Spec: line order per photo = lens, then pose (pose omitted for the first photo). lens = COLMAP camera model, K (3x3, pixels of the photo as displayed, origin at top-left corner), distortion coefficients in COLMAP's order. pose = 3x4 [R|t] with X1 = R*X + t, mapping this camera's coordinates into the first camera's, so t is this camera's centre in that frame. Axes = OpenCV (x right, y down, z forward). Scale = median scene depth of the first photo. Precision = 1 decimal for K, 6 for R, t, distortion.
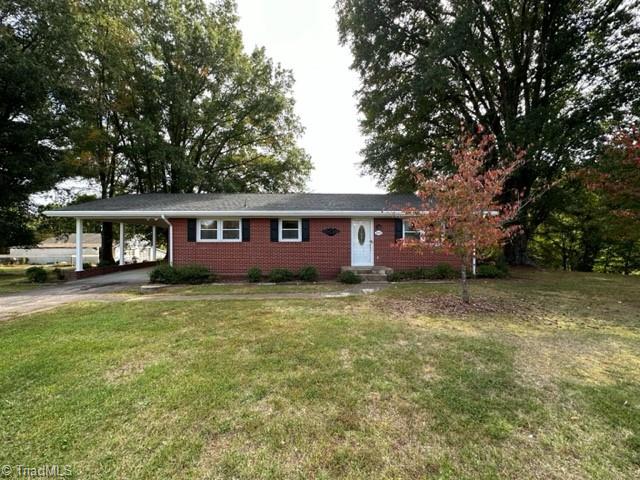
lens RADIAL K [[254.9, 0, 320.0], [0, 254.9, 240.0], [0, 0, 1]] dist [-0.006650, 0.000224]
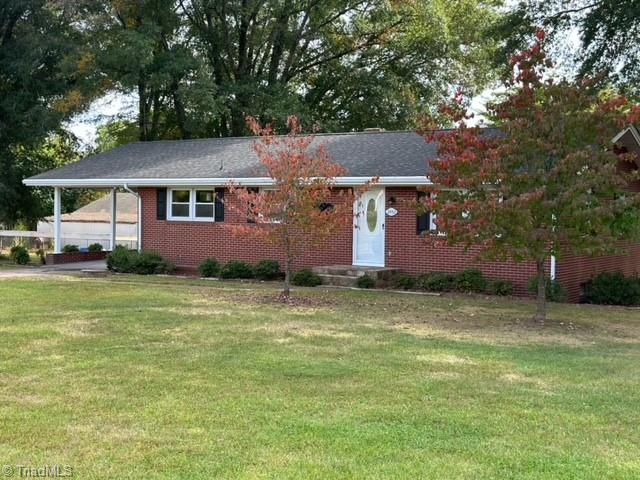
lens RADIAL K [[919.8, 0, 320.0], [0, 919.8, 240.0], [0, 0, 1]] dist [0.124296, 0.029766]
pose [[0.811505, 0.034254, -0.583341, 1.335996], [-0.011731, 0.999034, 0.042344, -0.050533], [0.584228, -0.027519, 0.811123, -0.830792]]
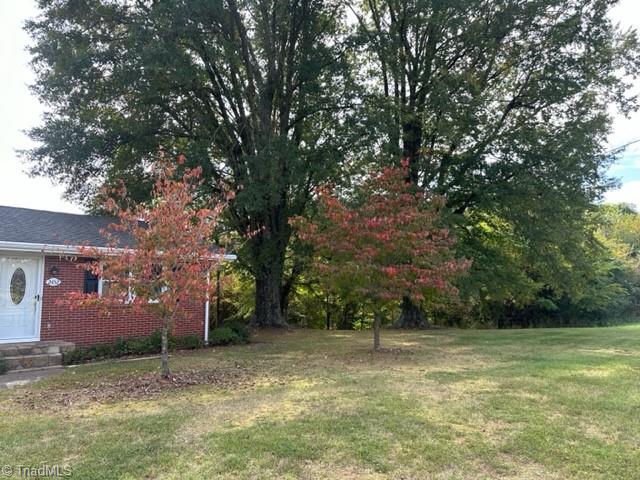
lens RADIAL K [[450.1, 0, 320.0], [0, 450.1, 240.0], [0, 0, 1]] dist [0.044449, -0.041741]
pose [[0.756813, 0.072126, 0.649639, 0.011475], [0.004529, 0.993291, -0.115556, -0.000518], [-0.653615, 0.090397, 0.751409, -0.173504]]
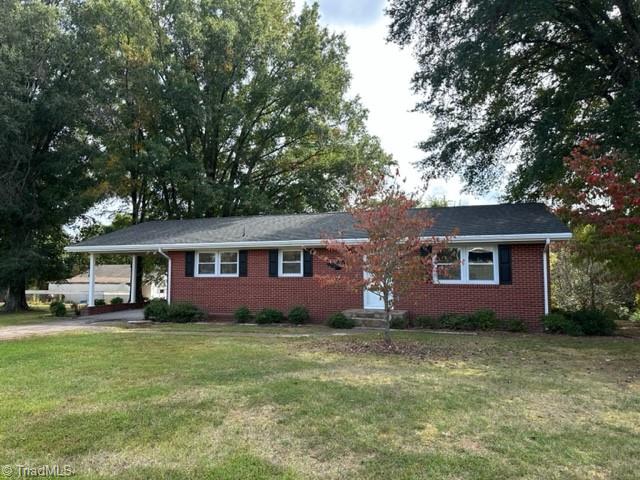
lens RADIAL K [[448.8, 0, 320.0], [0, 448.8, 240.0], [0, 0, 1]] dist [0.119004, -0.199744]
pose [[0.935332, -0.025212, -0.352871, 0.480355], [0.000554, 0.997560, -0.069806, -0.010658], [0.353770, 0.065096, 0.933065, -0.332173]]
